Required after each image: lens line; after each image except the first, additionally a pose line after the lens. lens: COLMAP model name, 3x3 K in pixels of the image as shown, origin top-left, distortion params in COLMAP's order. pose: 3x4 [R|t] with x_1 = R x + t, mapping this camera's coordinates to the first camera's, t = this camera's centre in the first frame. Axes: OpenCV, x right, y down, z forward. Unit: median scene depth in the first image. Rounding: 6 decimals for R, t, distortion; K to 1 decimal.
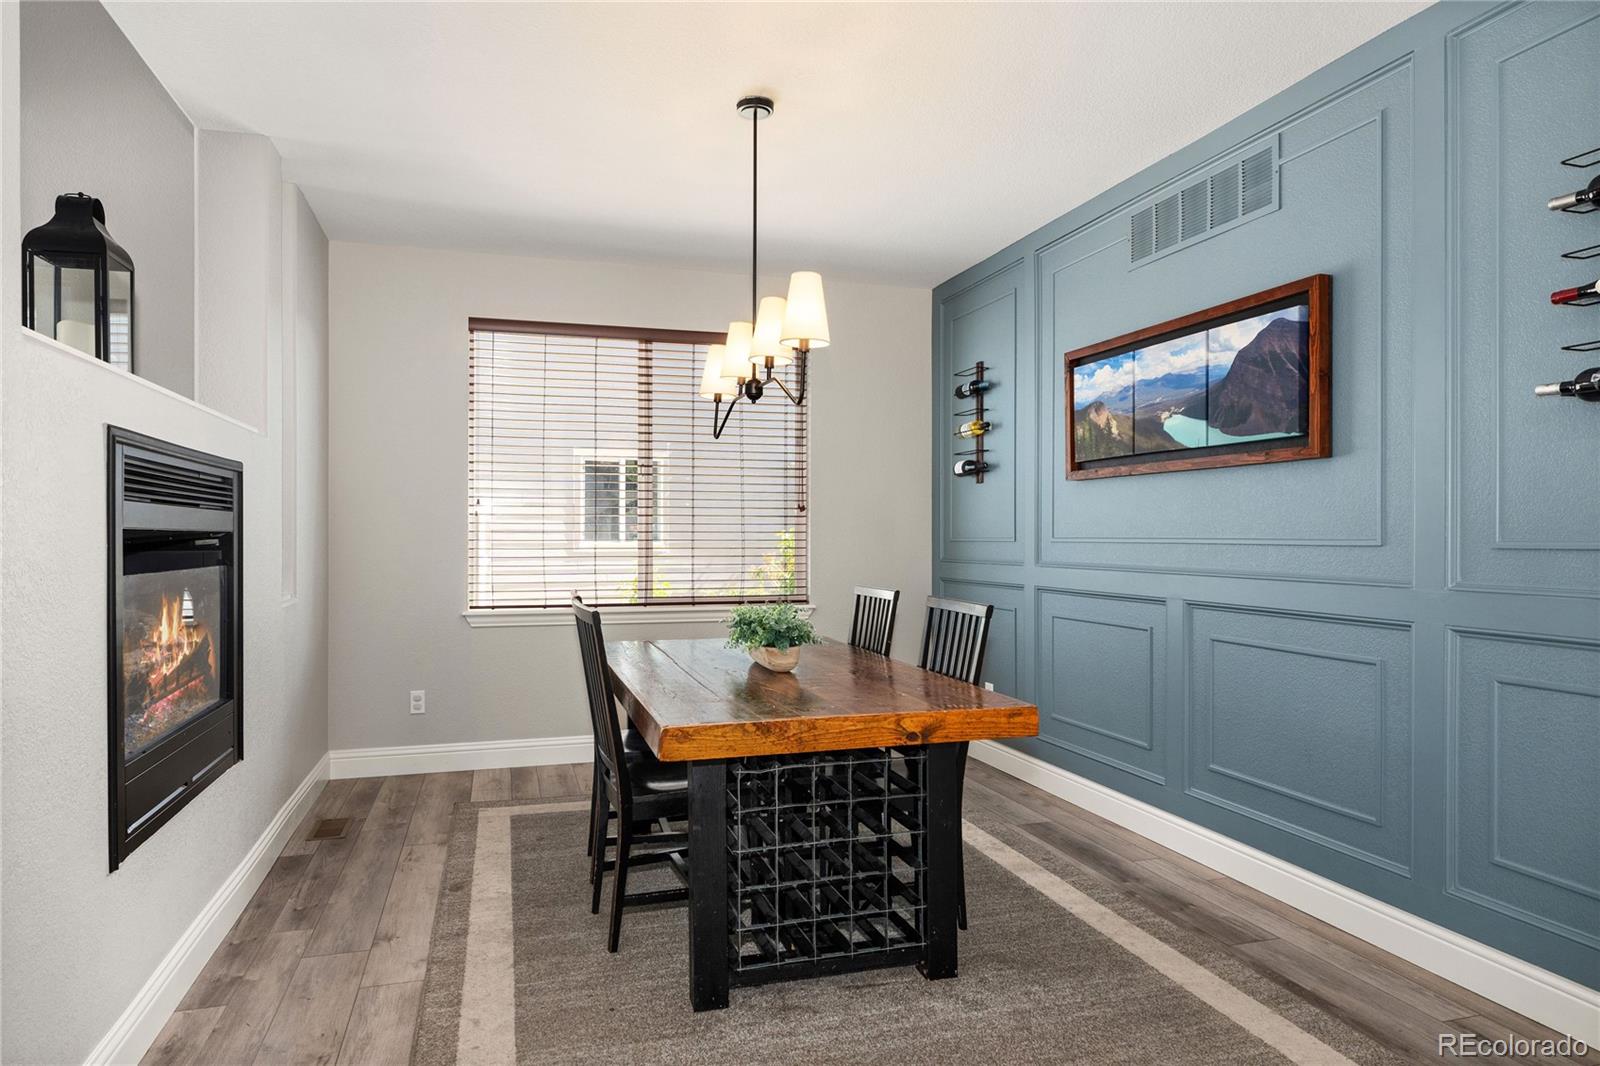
lens RADIAL K [[1024.5, 0, 808.4], [0, 1024.5, 535.8], [0, 0, 1]] dist [0.002829, -0.000091]
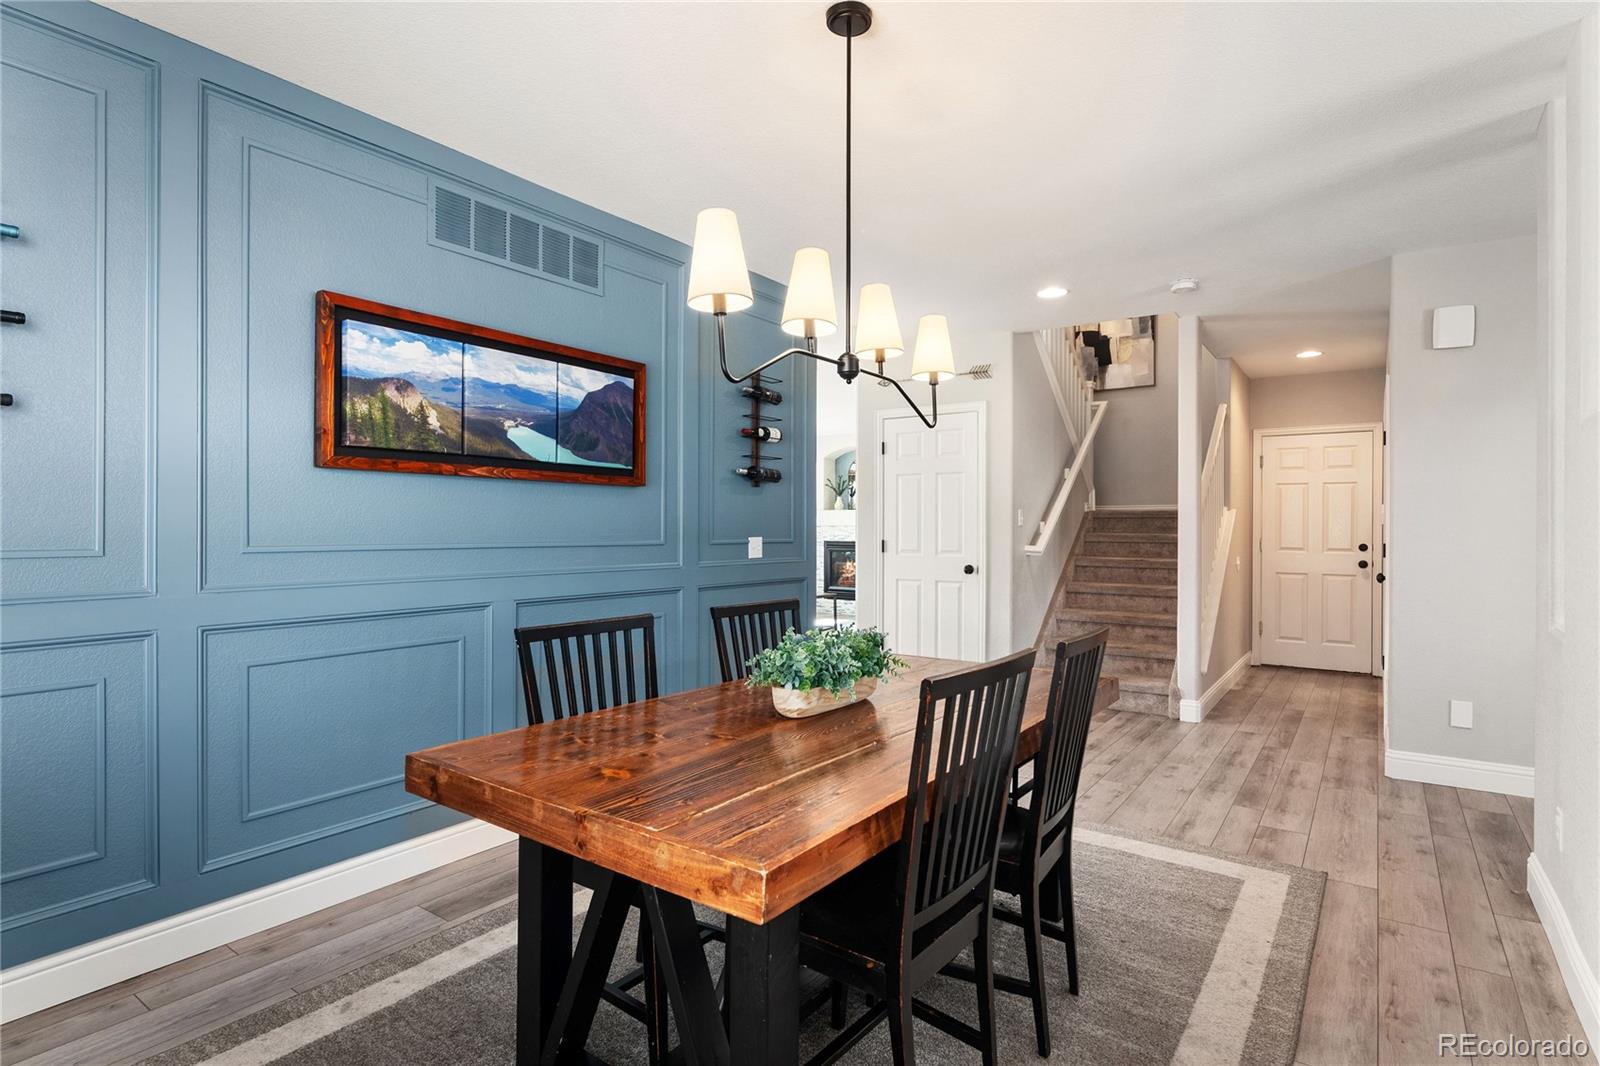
lens RADIAL K [[806.9, 0, 804.8], [0, 806.9, 526.8], [0, 0, 1]] dist [0.006512, -0.002045]
pose [[-0.615301, -0.004456, 0.788279, -0.474556], [-0.004258, 0.999988, 0.002329, -0.016661], [-0.788281, -0.001924, -0.615313, 1.261540]]
